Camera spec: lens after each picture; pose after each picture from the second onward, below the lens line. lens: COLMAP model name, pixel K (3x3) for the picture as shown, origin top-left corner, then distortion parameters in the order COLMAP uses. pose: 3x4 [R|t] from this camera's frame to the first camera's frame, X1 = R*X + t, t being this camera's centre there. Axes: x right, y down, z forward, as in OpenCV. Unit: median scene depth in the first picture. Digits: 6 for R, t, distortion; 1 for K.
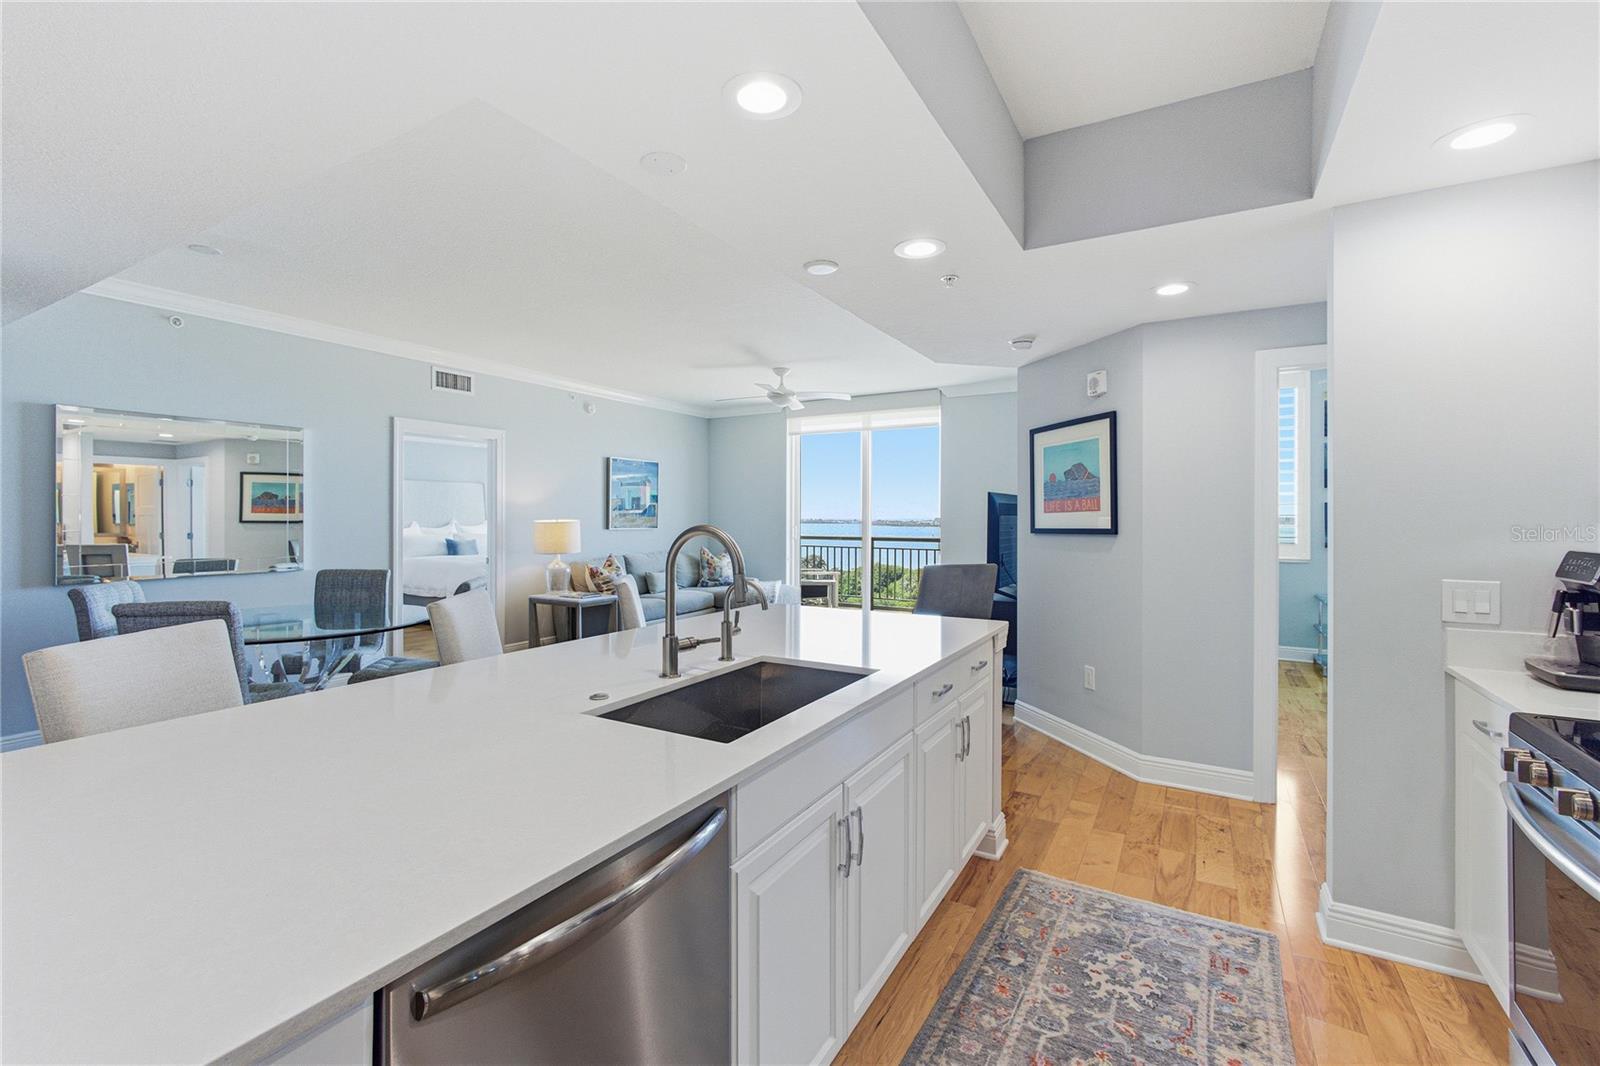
lens RADIAL K [[710.6, 0, 784.8], [0, 710.6, 506.8], [0, 0, 1]] dist [-0.001308, 0.000205]
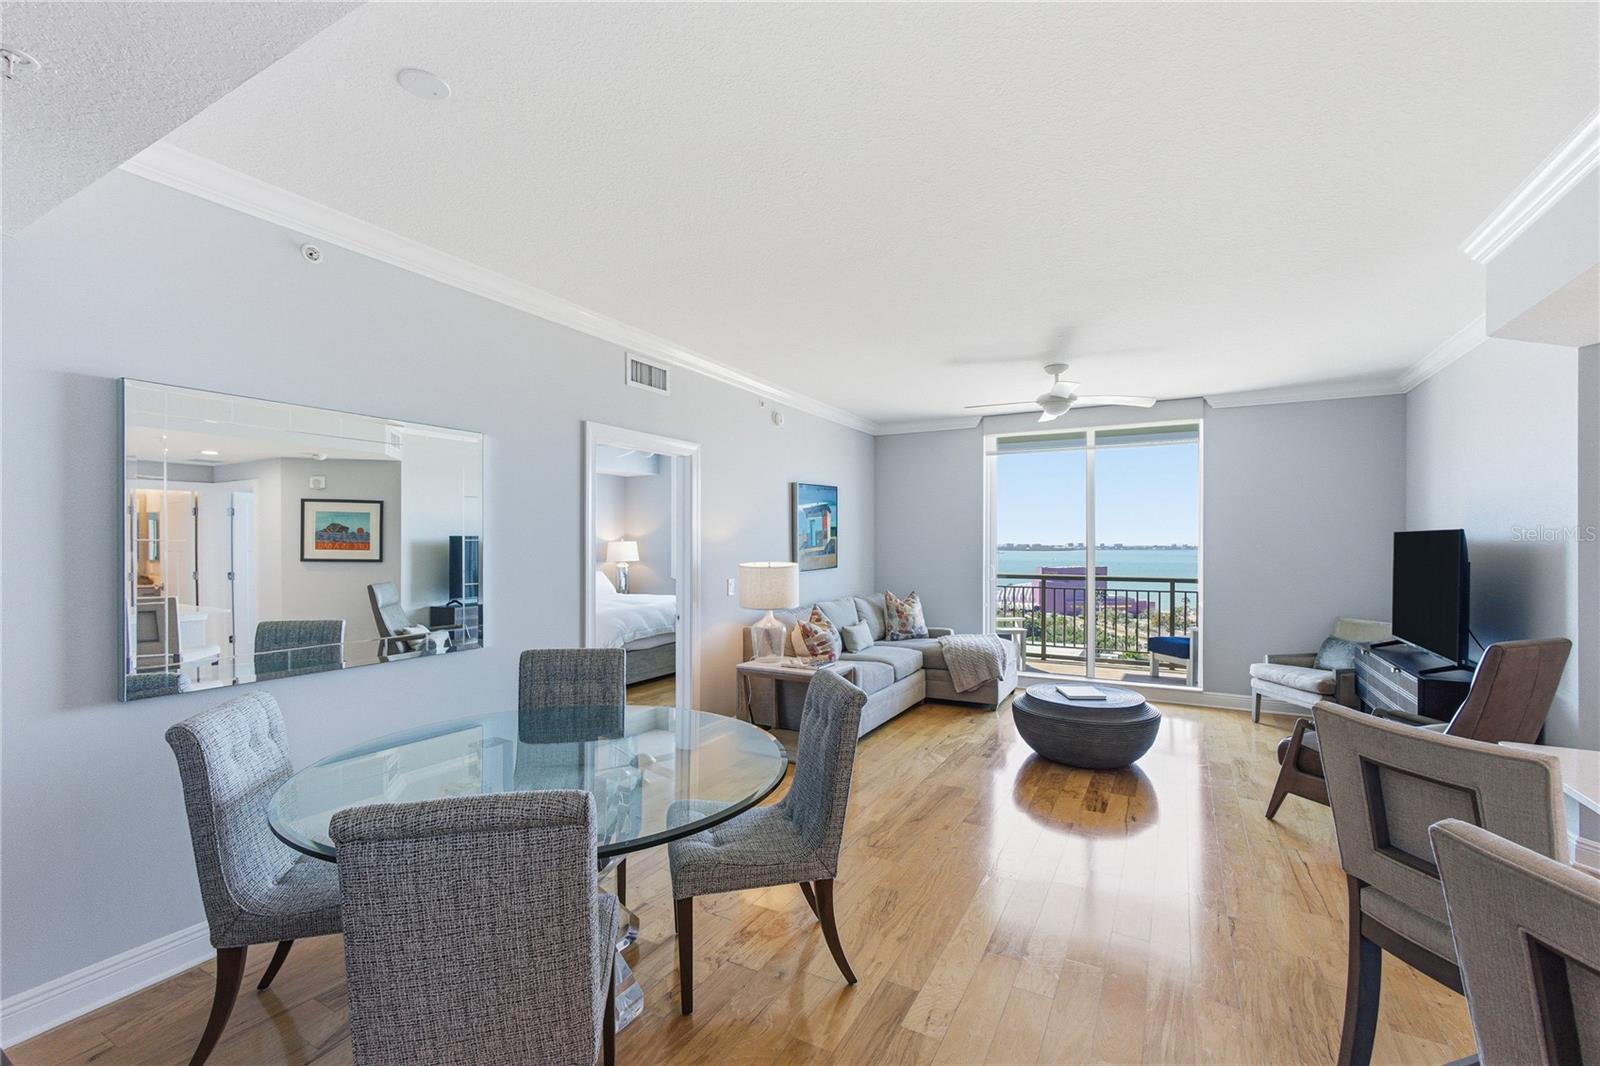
lens RADIAL K [[689.8, 0, 800.0], [0, 689.8, 533.0], [0, 0, 1]] dist [-0.003889, -0.000453]
pose [[0.999256, -0.000568, 0.038572, -0.252051], [0.000549, 1.000000, 0.000509, -0.011020], [-0.038572, -0.000488, 0.999256, 0.213936]]
